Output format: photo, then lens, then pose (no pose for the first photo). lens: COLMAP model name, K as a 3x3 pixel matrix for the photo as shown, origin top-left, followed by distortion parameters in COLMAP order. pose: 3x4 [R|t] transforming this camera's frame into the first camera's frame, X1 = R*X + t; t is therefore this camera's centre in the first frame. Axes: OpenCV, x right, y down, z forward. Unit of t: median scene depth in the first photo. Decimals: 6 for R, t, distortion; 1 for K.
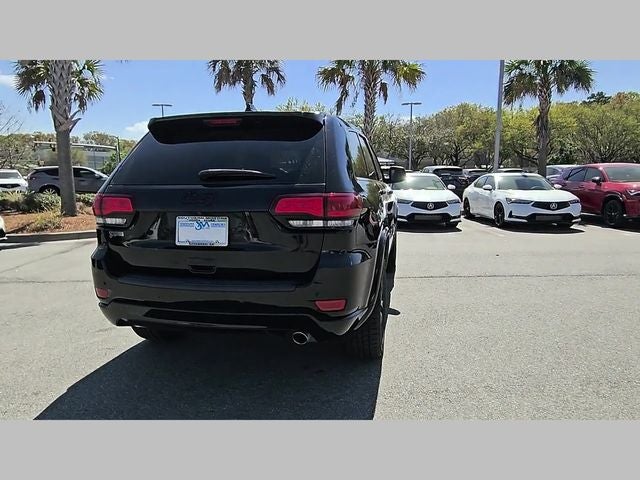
lens RADIAL K [[435.4, 0, 310.7], [0, 435.4, 239.9], [0, 0, 1]] dist [0.006993, -0.001238]
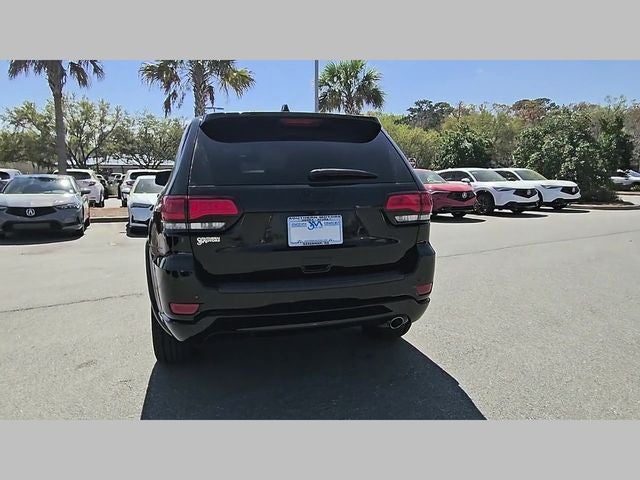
lens RADIAL K [[435.4, 0, 310.7], [0, 435.4, 239.9], [0, 0, 1]] dist [0.006993, -0.001238]
pose [[0.890402, -0.064104, 0.450638, -0.308563], [0.068190, 0.997647, 0.007183, -0.002768], [-0.450038, 0.024333, 0.892678, 0.046802]]
